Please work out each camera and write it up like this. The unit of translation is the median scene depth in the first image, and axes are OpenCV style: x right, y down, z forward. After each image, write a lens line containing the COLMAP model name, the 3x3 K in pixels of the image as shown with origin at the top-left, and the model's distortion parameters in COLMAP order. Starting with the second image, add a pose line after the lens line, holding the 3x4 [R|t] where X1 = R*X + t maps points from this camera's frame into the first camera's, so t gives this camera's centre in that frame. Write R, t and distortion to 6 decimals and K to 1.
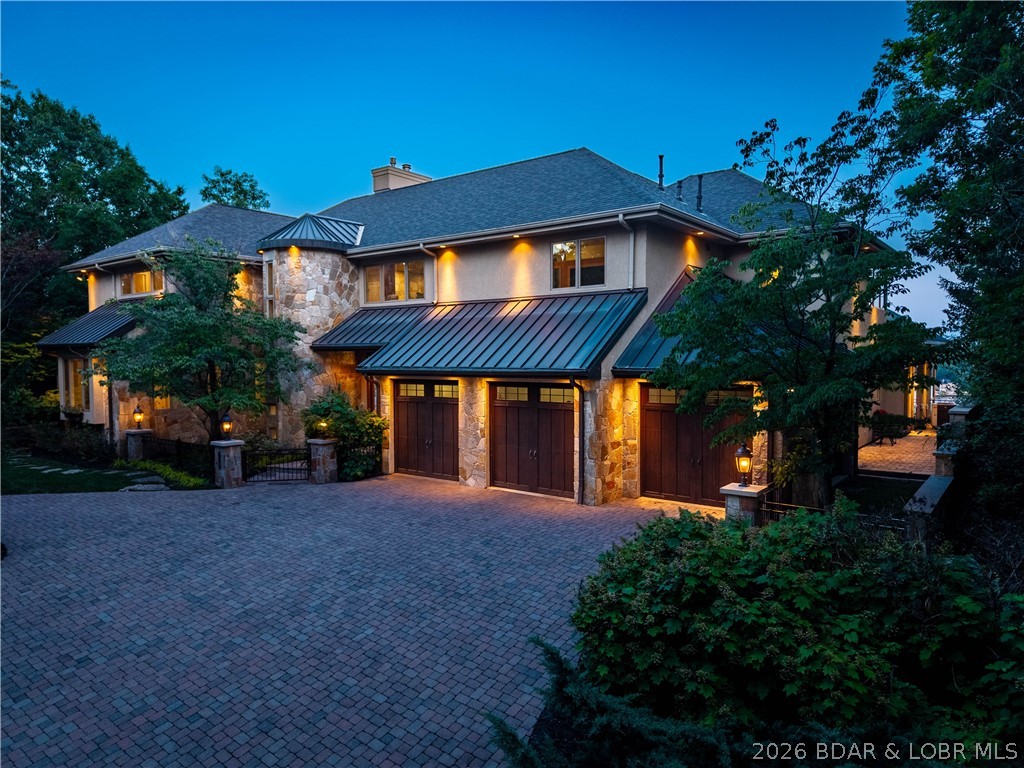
lens RADIAL K [[685.1, 0, 512.0], [0, 685.1, 384.0], [0, 0, 1]] dist [0.042073, -0.051760]
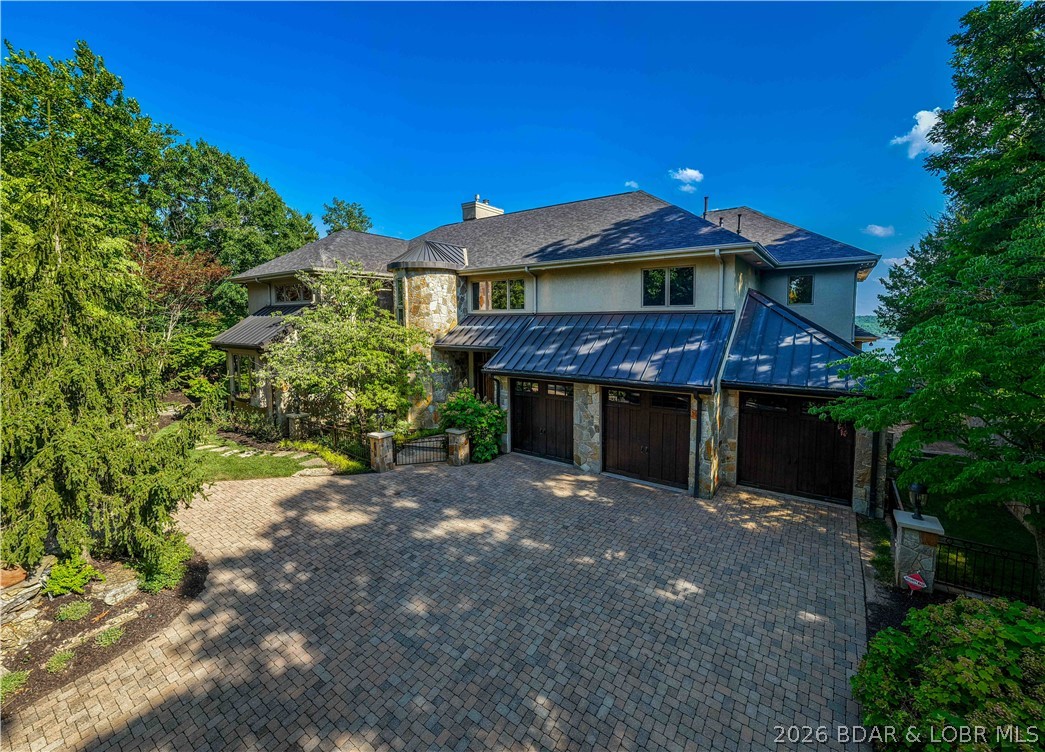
lens RADIAL K [[441.0, 0, 528.2], [0, 441.0, 350.6], [0, 0, 1]] dist [-0.000625, -0.000271]
pose [[0.998904, -0.004905, 0.046555, -0.190331], [0.003498, 0.999536, 0.030250, -0.086051], [-0.046682, -0.030054, 0.998458, 0.217192]]
